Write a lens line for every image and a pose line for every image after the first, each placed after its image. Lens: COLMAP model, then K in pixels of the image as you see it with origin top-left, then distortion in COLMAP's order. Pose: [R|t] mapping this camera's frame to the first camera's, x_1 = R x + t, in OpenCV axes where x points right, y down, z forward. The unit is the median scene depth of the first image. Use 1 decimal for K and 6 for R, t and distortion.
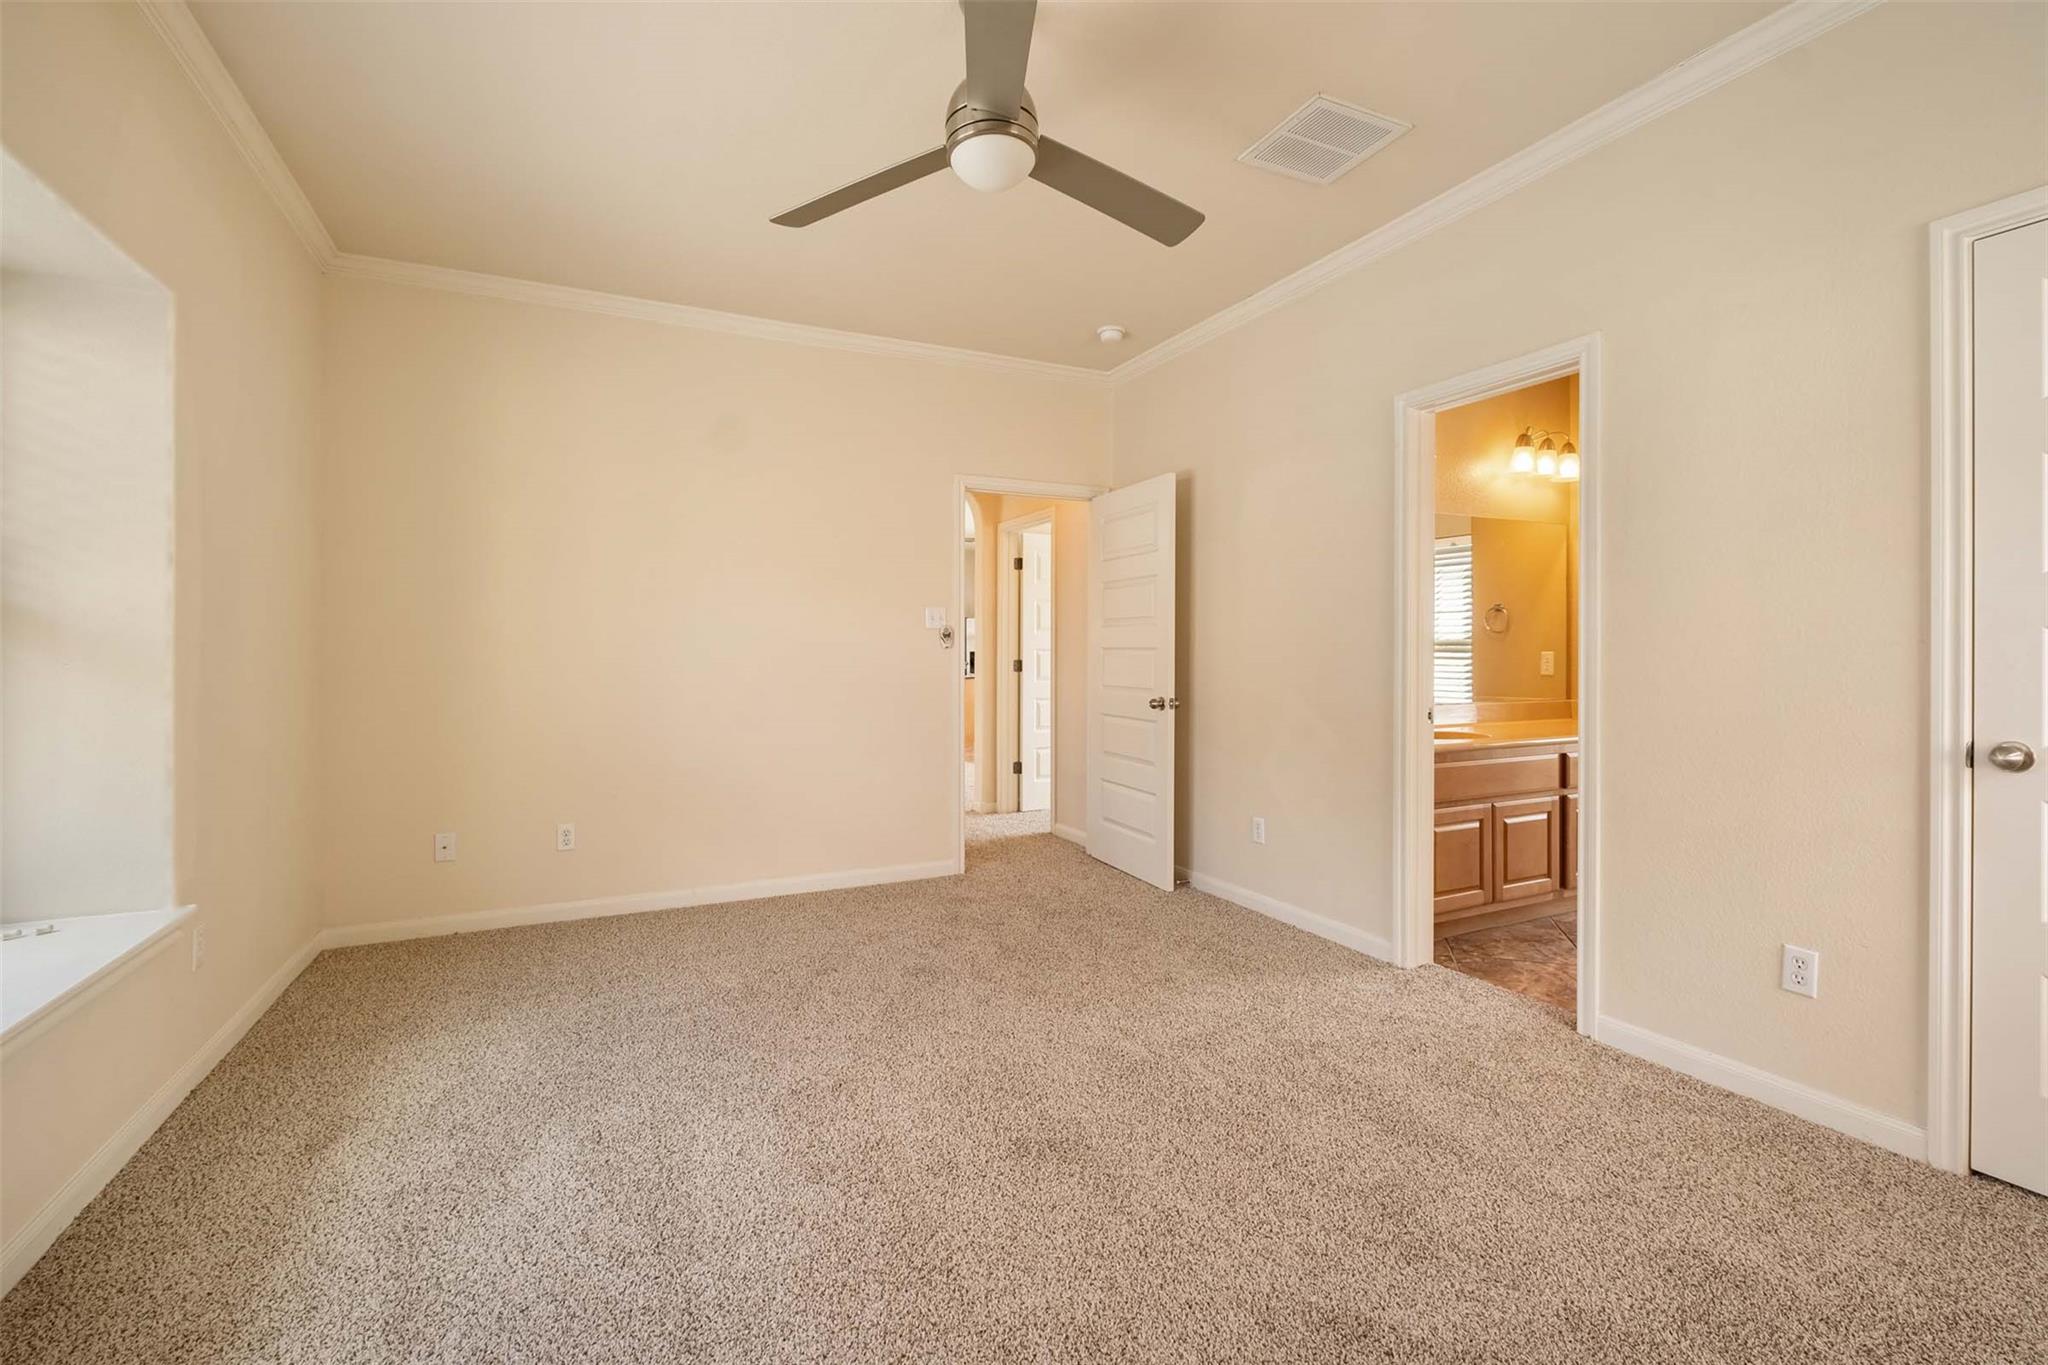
lens RADIAL K [[887.4, 0, 1032.6], [0, 887.4, 662.7], [0, 0, 1]] dist [0.001318, -0.003415]
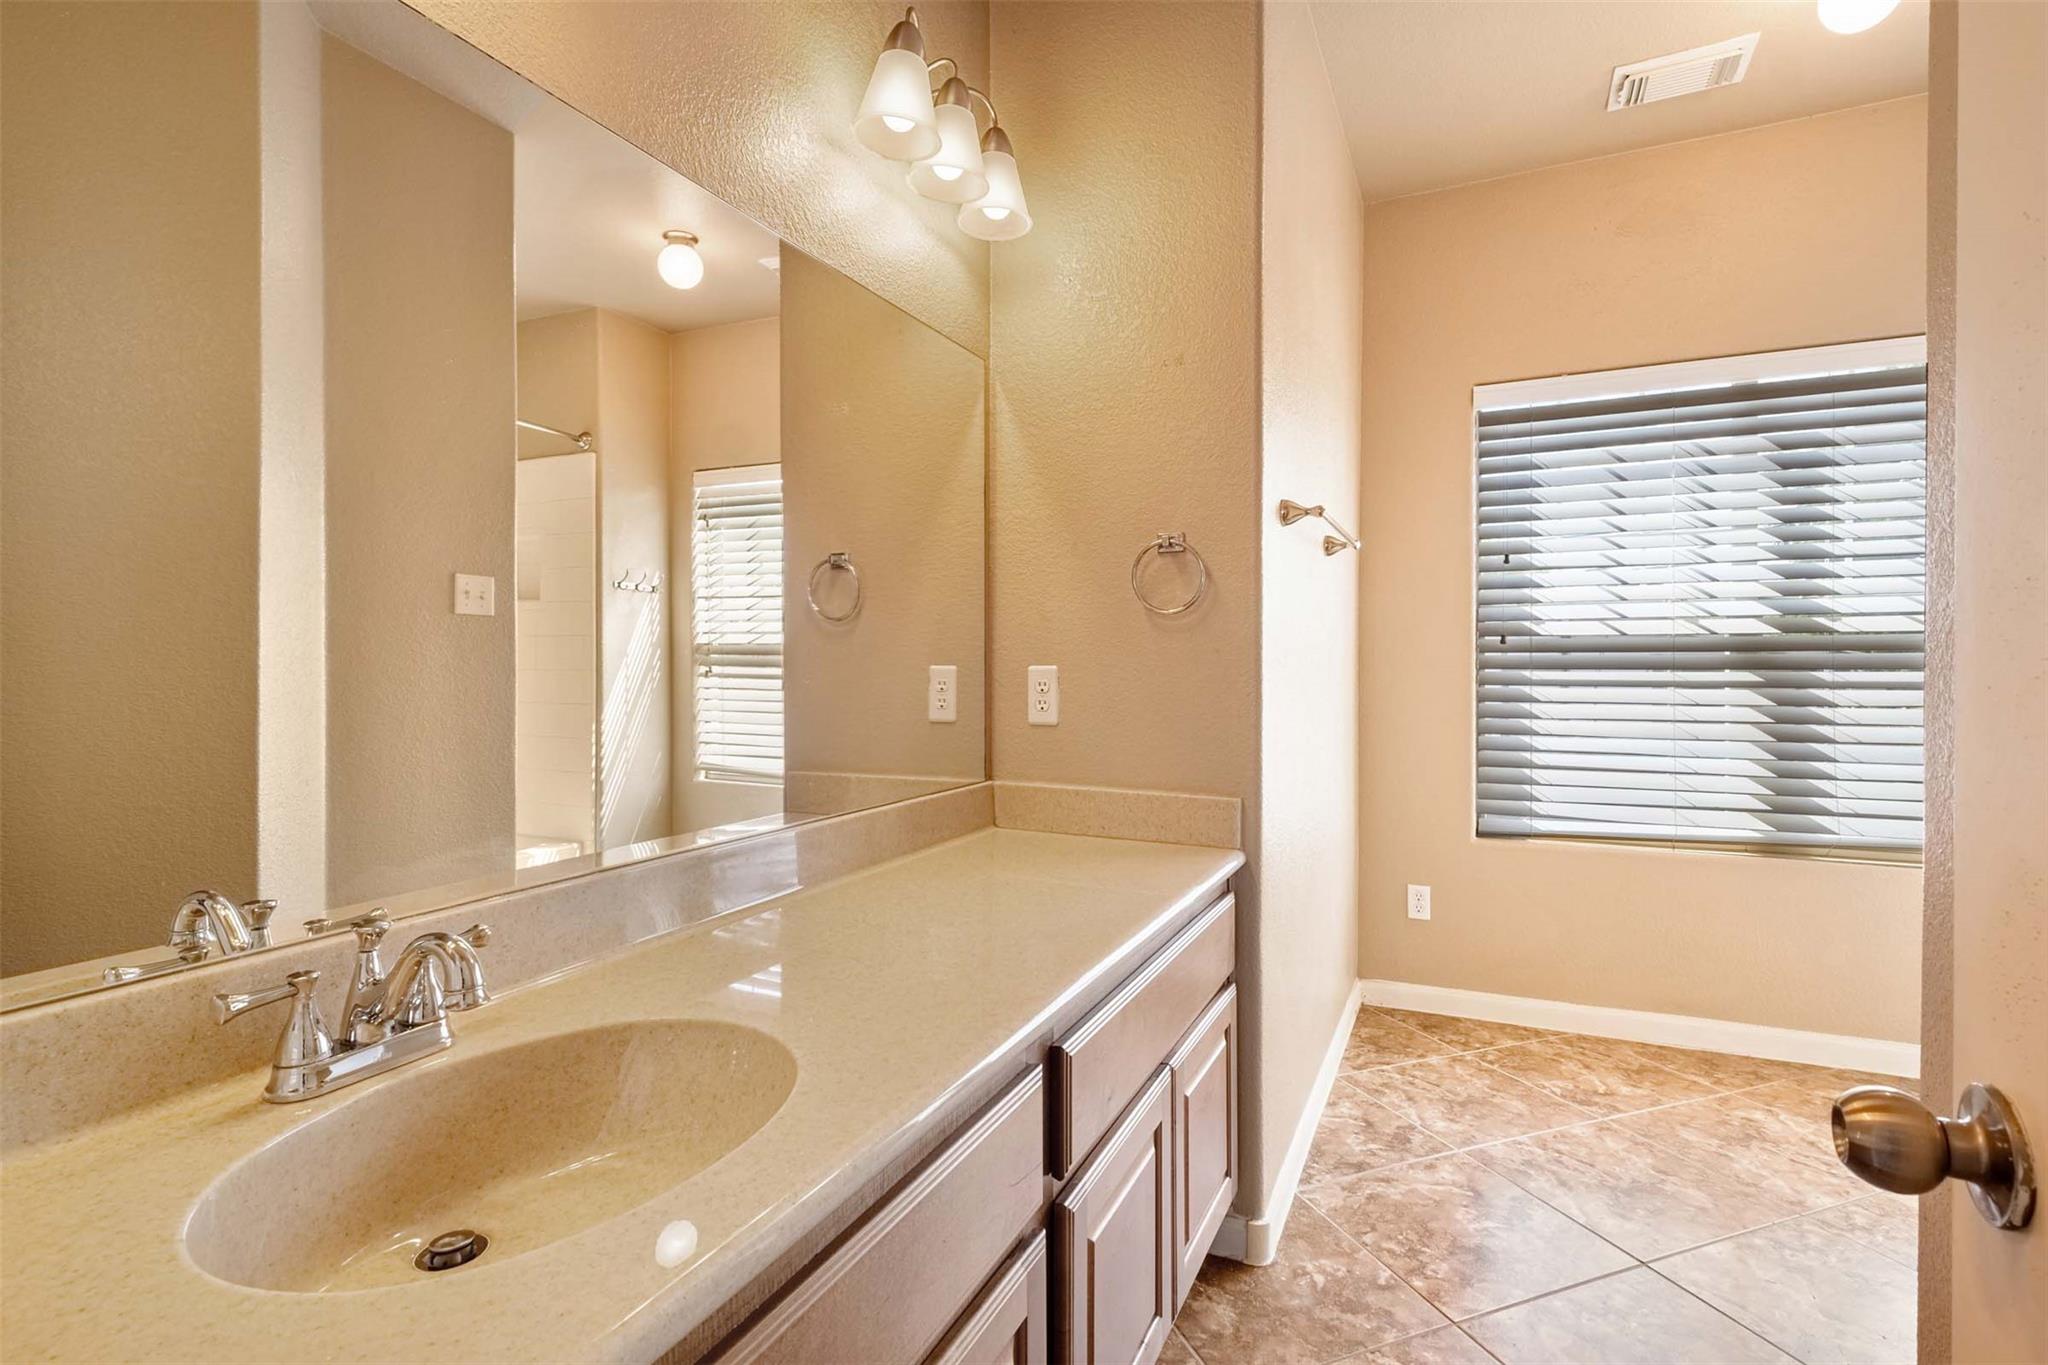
lens RADIAL K [[948.0, 0, 1028.6], [0, 948.0, 676.4], [0, 0, 1]] dist [0.000388, 0.000014]
pose [[0.781237, -0.000788, 0.624234, 0.334321], [0.002811, 0.999994, -0.002255, -0.006309], [-0.624228, 0.003516, 0.781234, 0.628553]]
